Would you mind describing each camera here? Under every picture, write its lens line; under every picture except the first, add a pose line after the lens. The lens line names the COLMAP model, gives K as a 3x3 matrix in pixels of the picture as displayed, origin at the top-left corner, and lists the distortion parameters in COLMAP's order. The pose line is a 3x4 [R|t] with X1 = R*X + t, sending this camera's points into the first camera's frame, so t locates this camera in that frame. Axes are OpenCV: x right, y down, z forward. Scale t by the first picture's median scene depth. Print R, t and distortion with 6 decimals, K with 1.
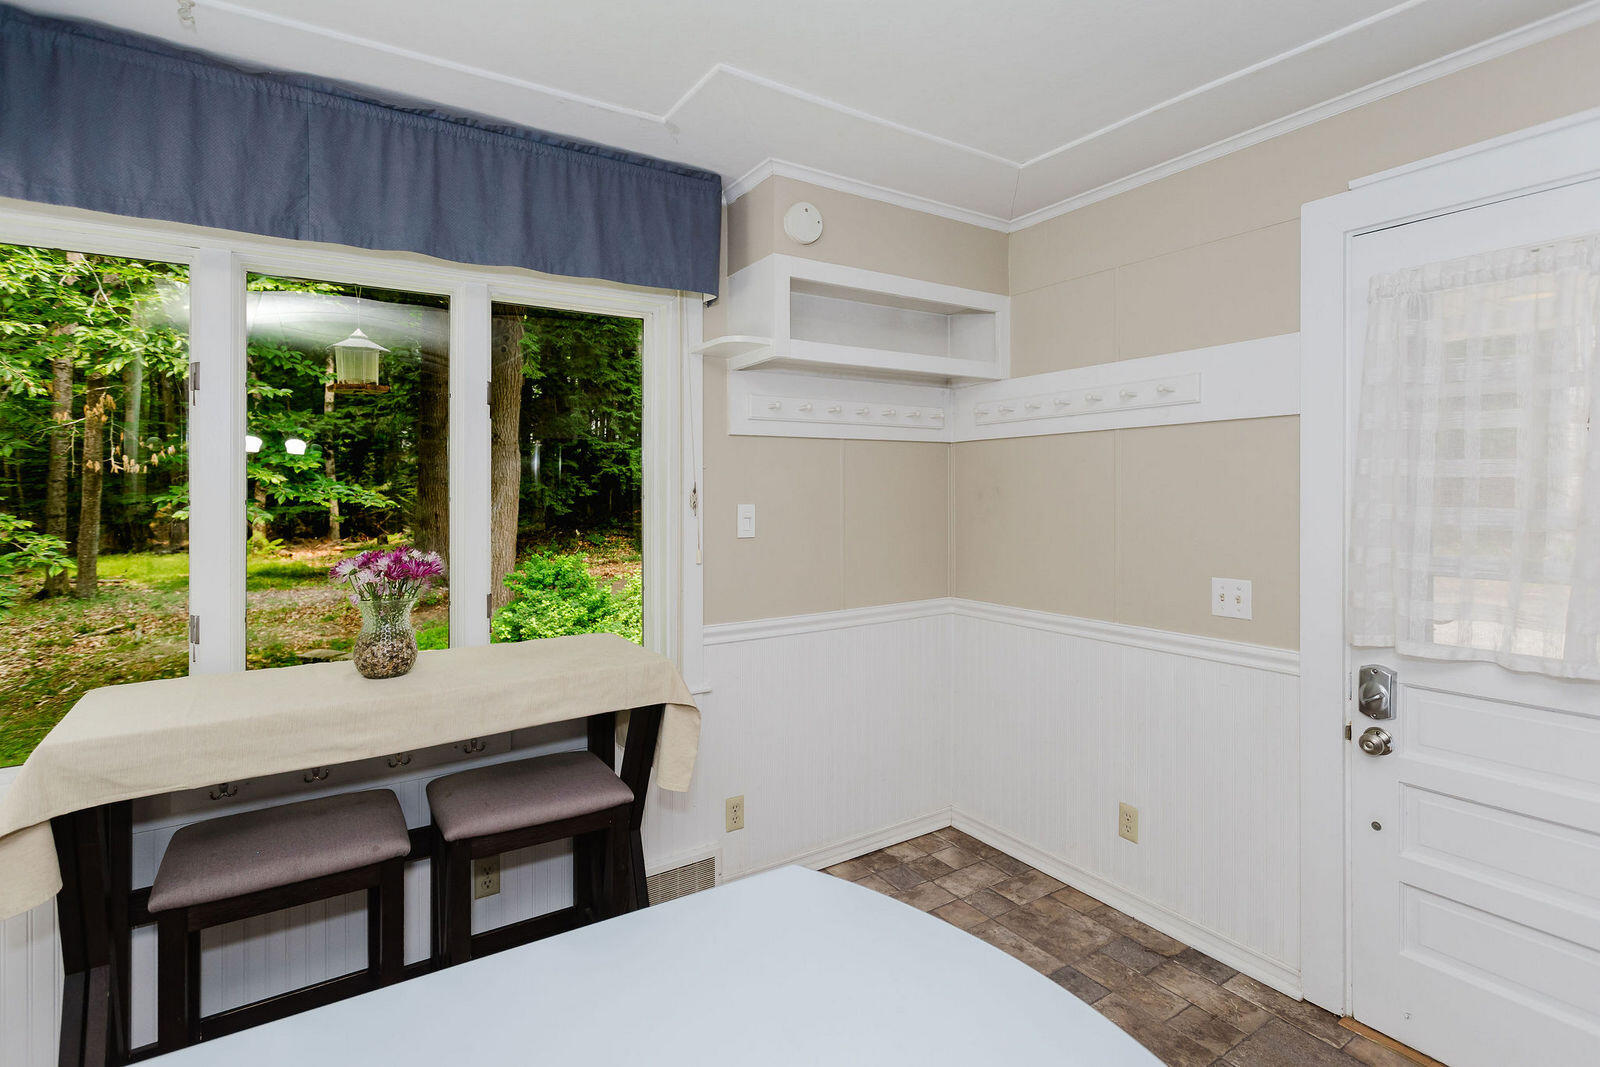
lens RADIAL K [[785.0, 0, 760.6], [0, 785.0, 490.8], [0, 0, 1]] dist [0.009694, 0.000311]
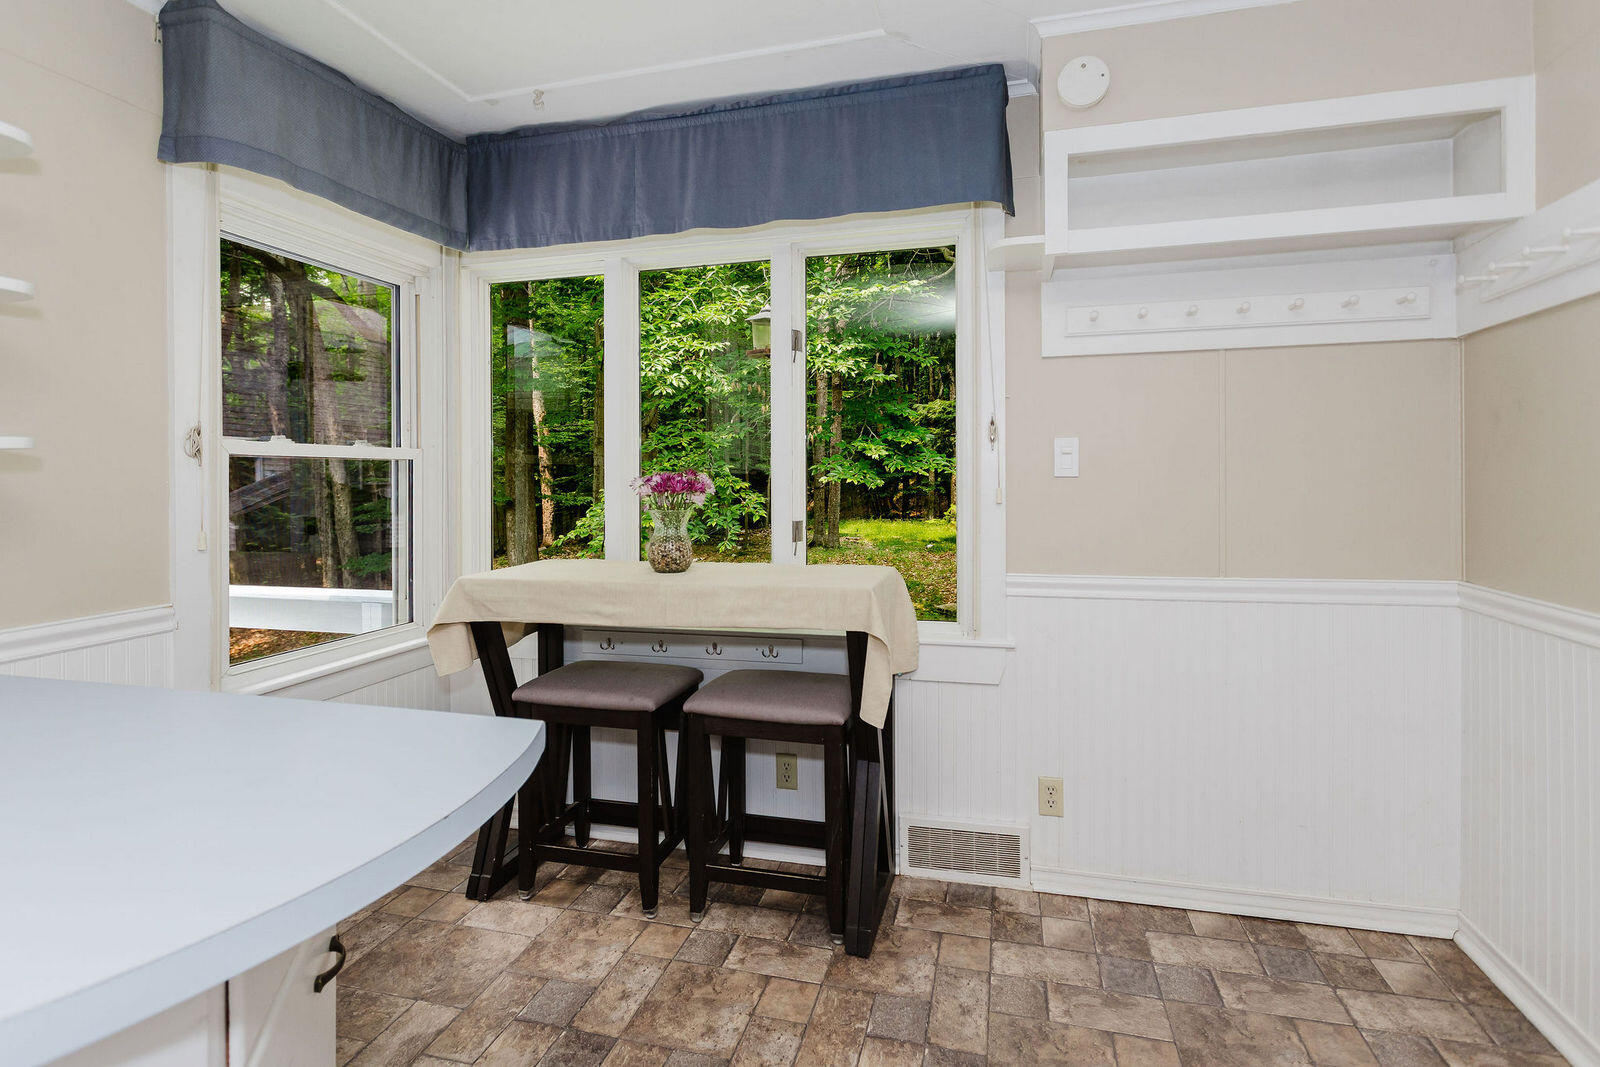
lens RADIAL K [[785.0, 0, 792.3], [0, 785.0, 477.6], [0, 0, 1]] dist [0.009694, 0.000311]
pose [[0.683096, 0.001265, -0.730327, 0.415967], [0.001176, 0.999995, 0.002831, 0.059893], [0.730327, -0.002793, 0.683092, 0.210444]]
